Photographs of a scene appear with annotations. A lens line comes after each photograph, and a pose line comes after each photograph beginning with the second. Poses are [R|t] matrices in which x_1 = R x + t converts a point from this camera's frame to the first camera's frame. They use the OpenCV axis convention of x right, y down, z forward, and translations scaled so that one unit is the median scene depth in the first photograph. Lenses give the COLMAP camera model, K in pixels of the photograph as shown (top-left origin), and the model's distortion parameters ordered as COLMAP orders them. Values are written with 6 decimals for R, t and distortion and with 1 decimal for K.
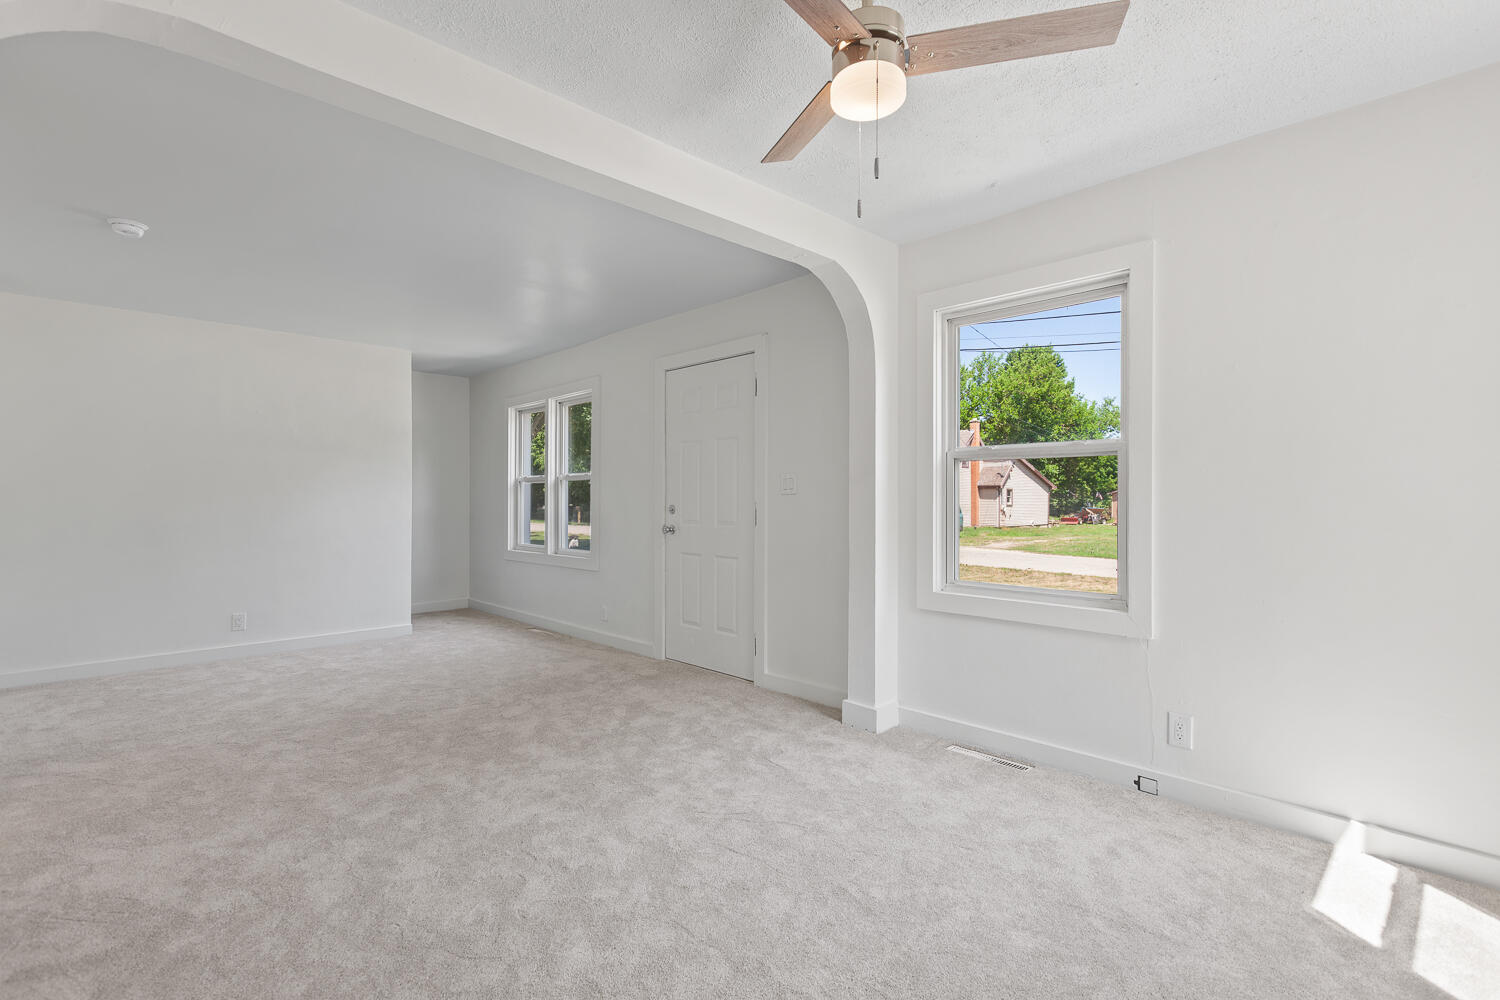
lens RADIAL K [[691.2, 0, 750.0], [0, 691.2, 500.0], [0, 0, 1]] dist [0.001620, -0.000059]
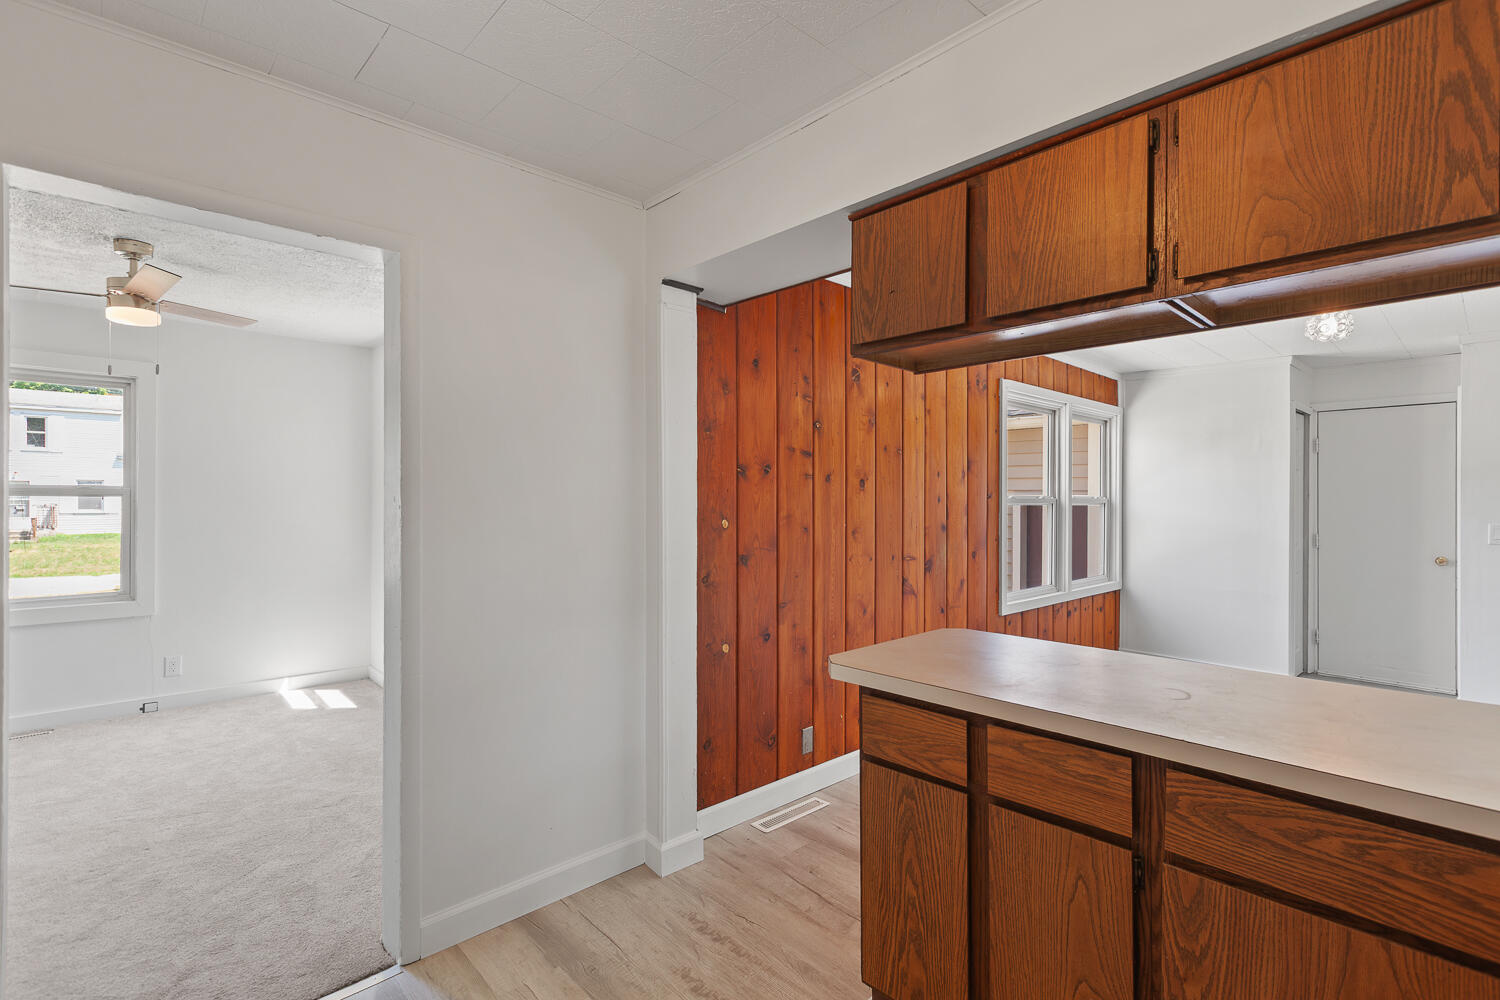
lens RADIAL K [[695.7, 0, 750.0], [0, 695.7, 500.0], [0, 0, 1]] dist [0.001809, -0.000243]
pose [[0.021870, -0.001333, 0.999760, -0.819608], [-0.005325, 0.999985, 0.001450, -0.059223], [-0.999747, -0.005355, 0.021863, -0.334510]]
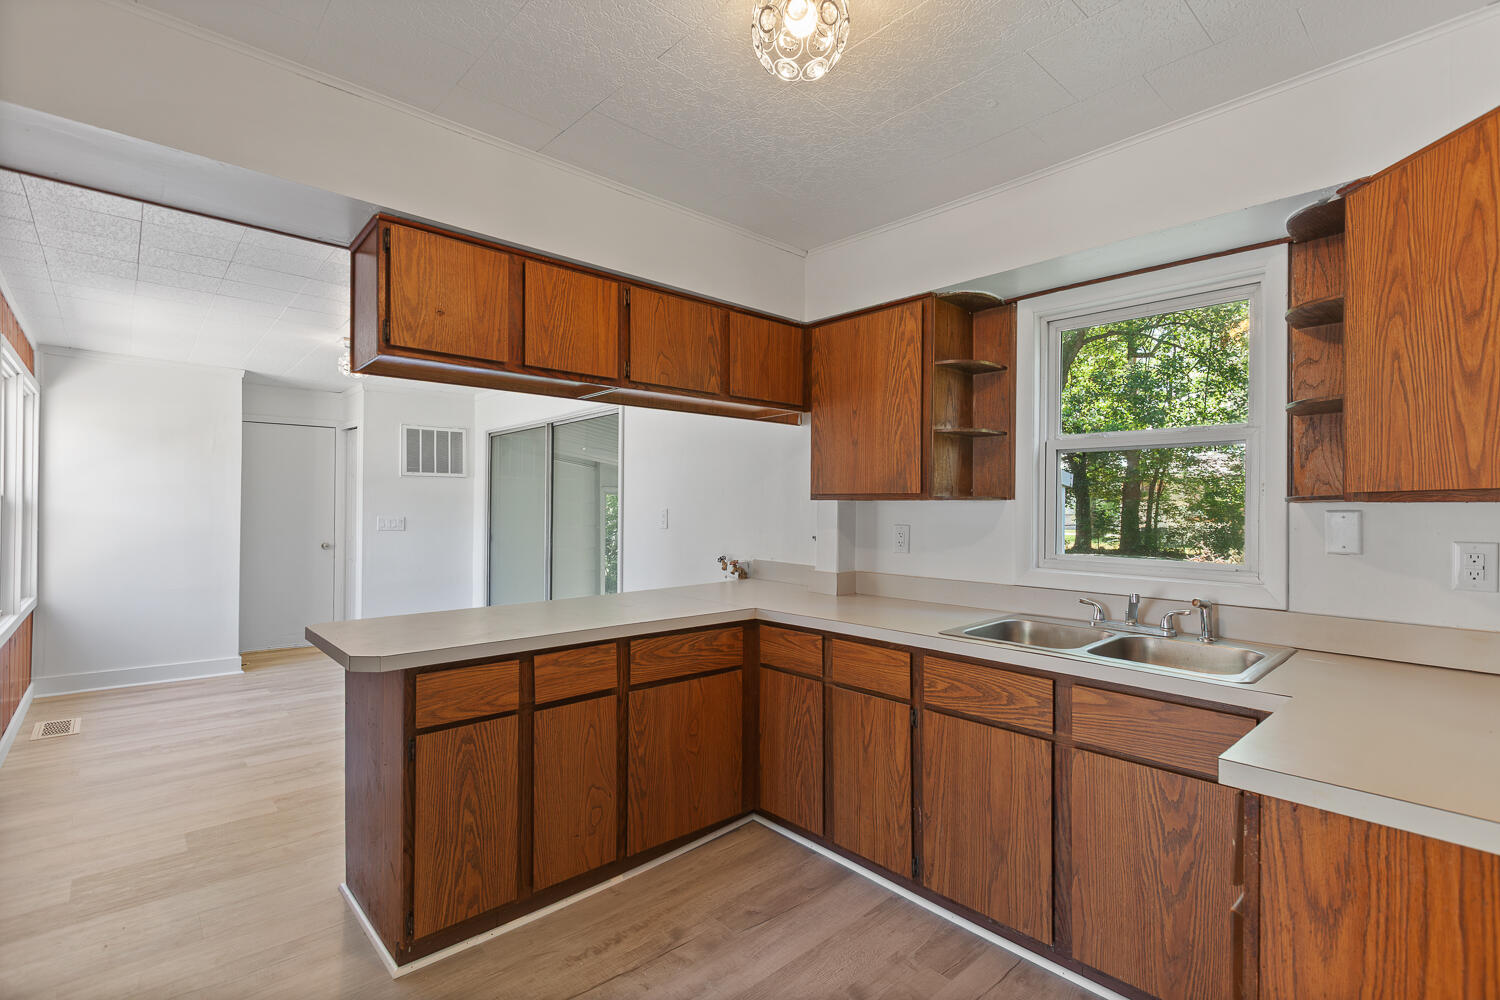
lens RADIAL K [[693.0, 0, 758.8], [0, 693.0, 506.7], [0, 0, 1]] dist [0.002524, -0.000127]
pose [[-0.999615, -0.007758, 0.026631, -0.575554], [-0.007856, 0.999963, -0.003574, -0.049110], [-0.026602, -0.003781, -0.999639, 0.168488]]
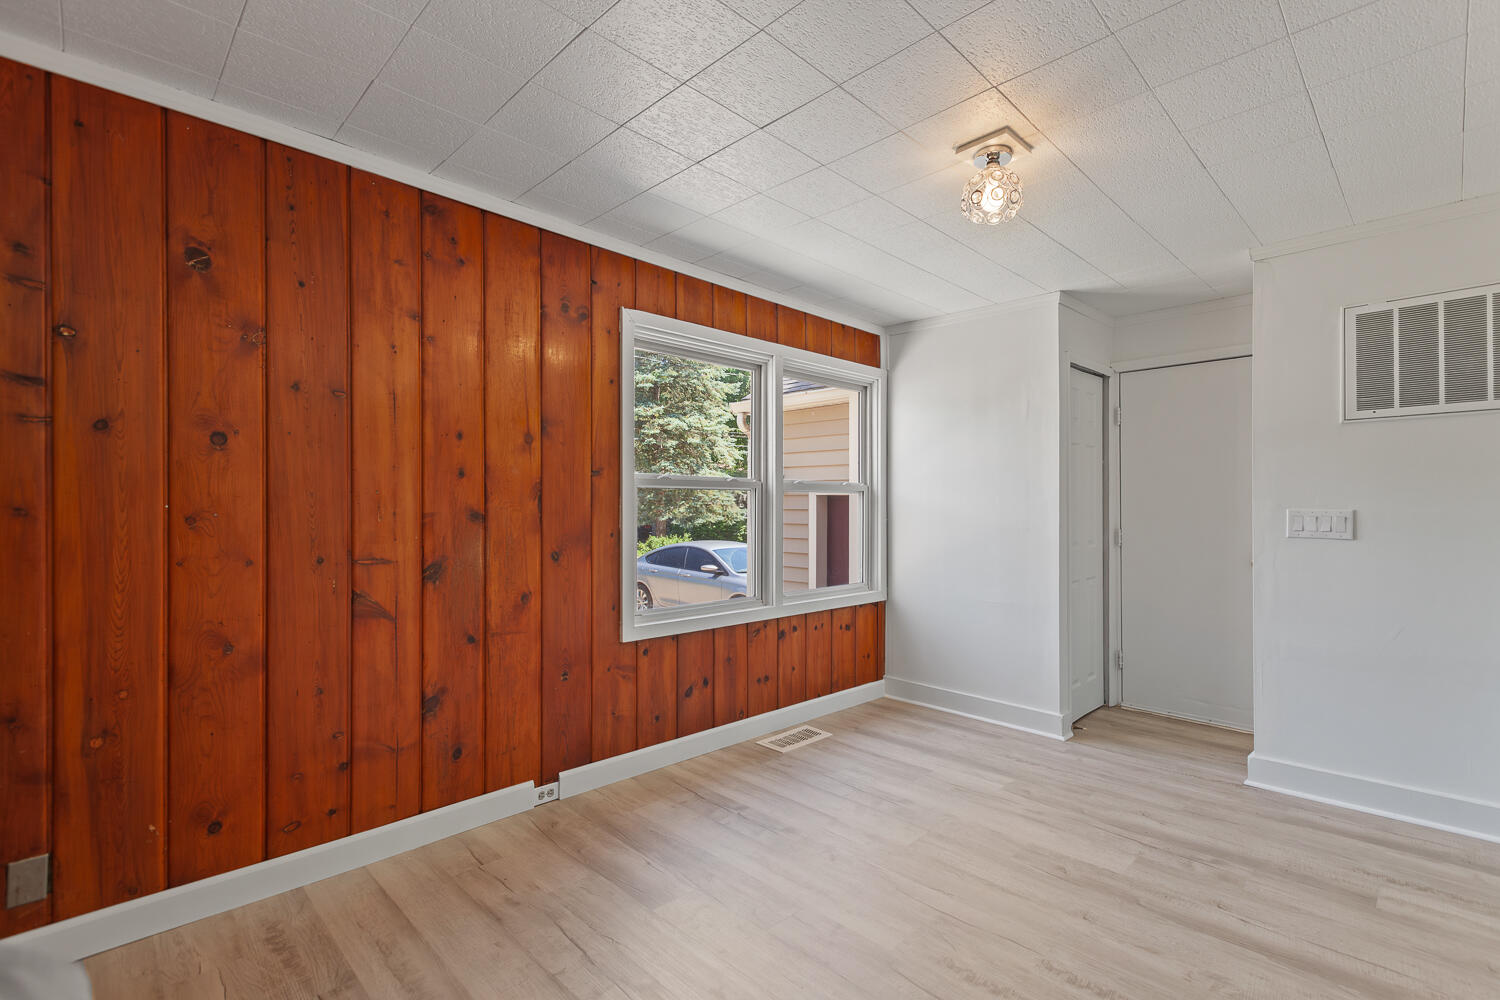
lens RADIAL K [[693.0, 0, 758.8], [0, 693.0, 506.7], [0, 0, 1]] dist [0.002524, -0.000127]
pose [[-0.013352, 0.000769, 0.999911, -0.413168], [-0.001458, 0.999999, -0.000789, -0.021587], [-0.999910, -0.001468, -0.013351, -0.964774]]
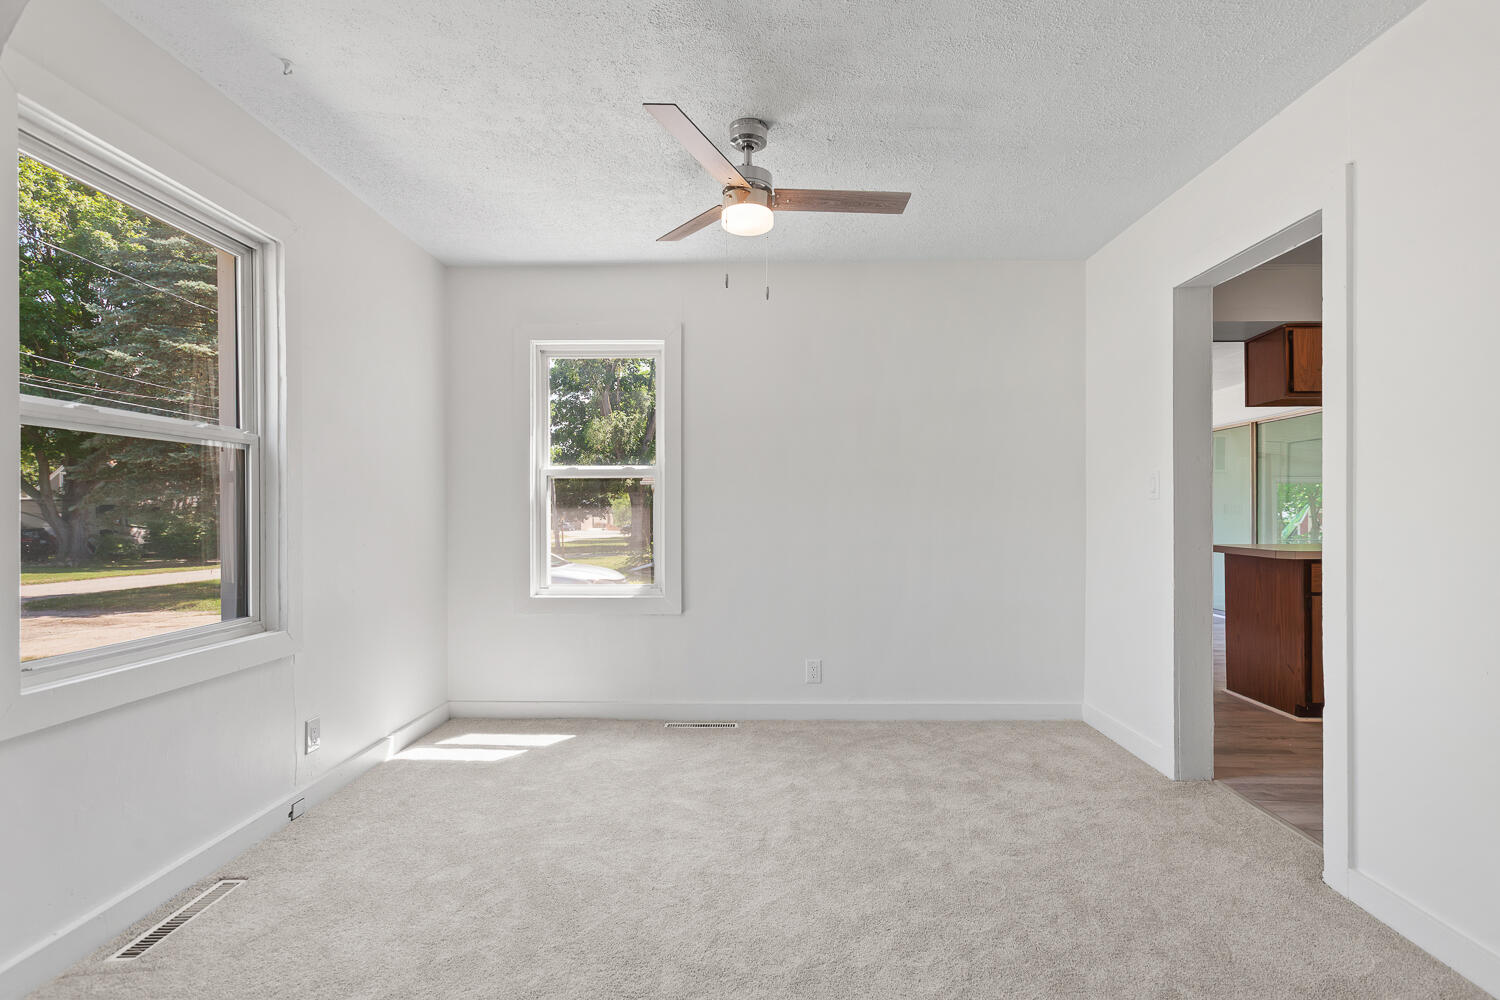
lens RADIAL K [[693.0, 0, 758.8], [0, 693.0, 506.7], [0, 0, 1]] dist [0.002524, -0.000127]
pose [[-0.716722, 0.002911, 0.697352, -0.432255], [0.002961, 0.999995, -0.001131, 0.005445], [-0.697352, 0.001254, -0.716727, 1.019883]]
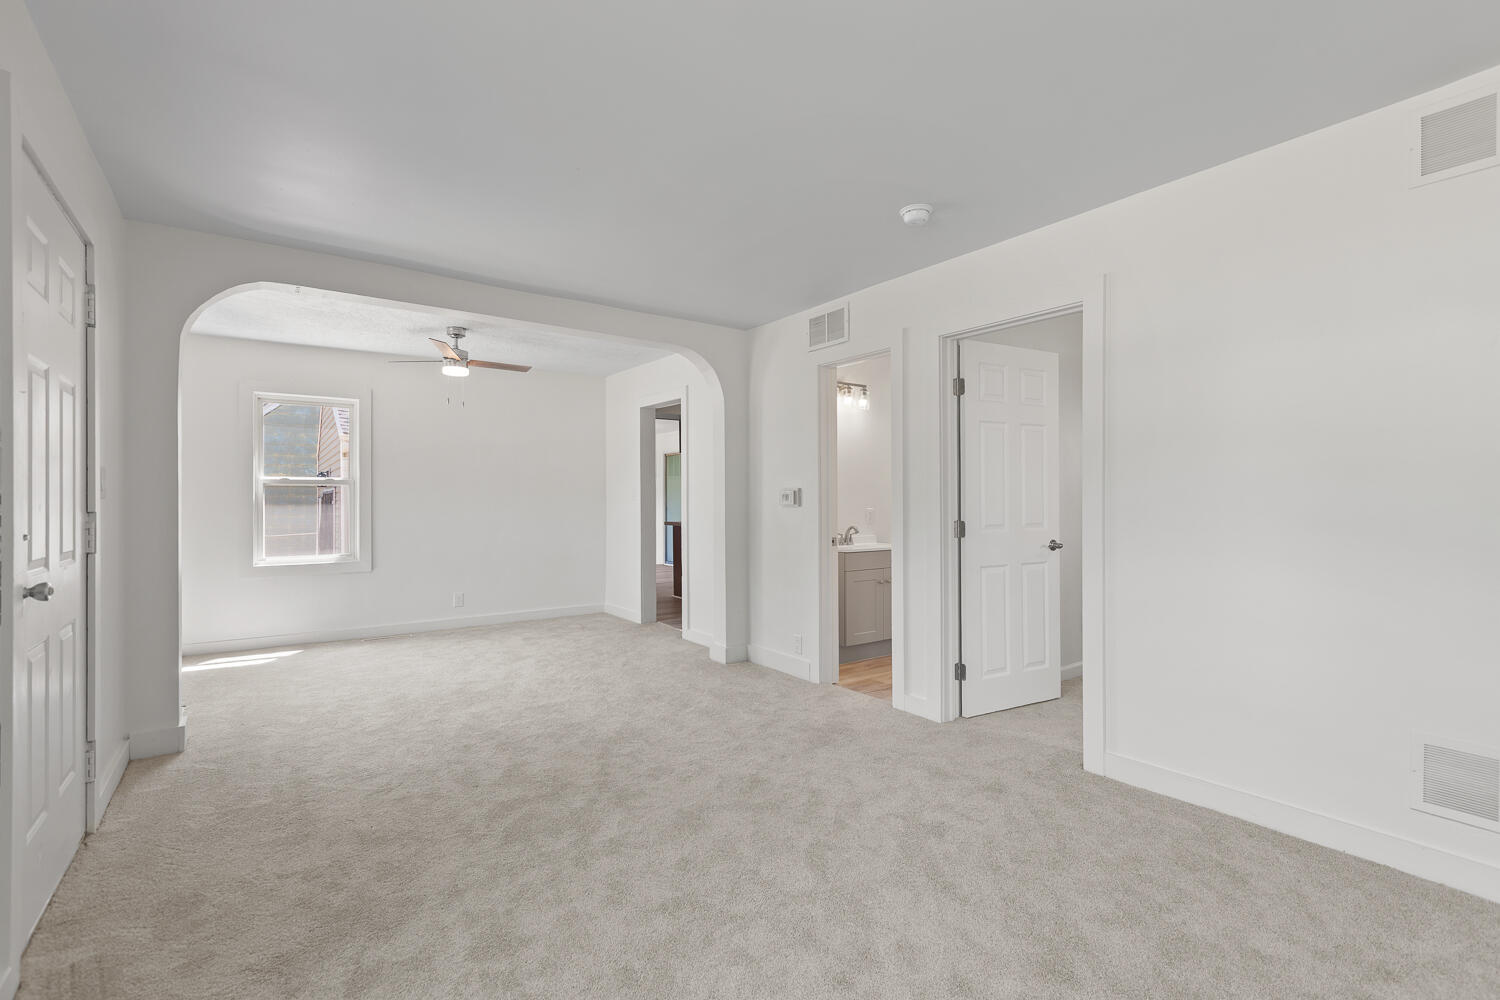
lens RADIAL K [[691.2, 0, 750.0], [0, 691.2, 500.0], [0, 0, 1]] dist [0.001620, -0.000059]
pose [[-0.990120, 0.002096, 0.140204, -0.792879], [0.003114, 0.999970, 0.007040, -0.016572], [-0.140185, 0.007407, -0.990098, 1.962934]]
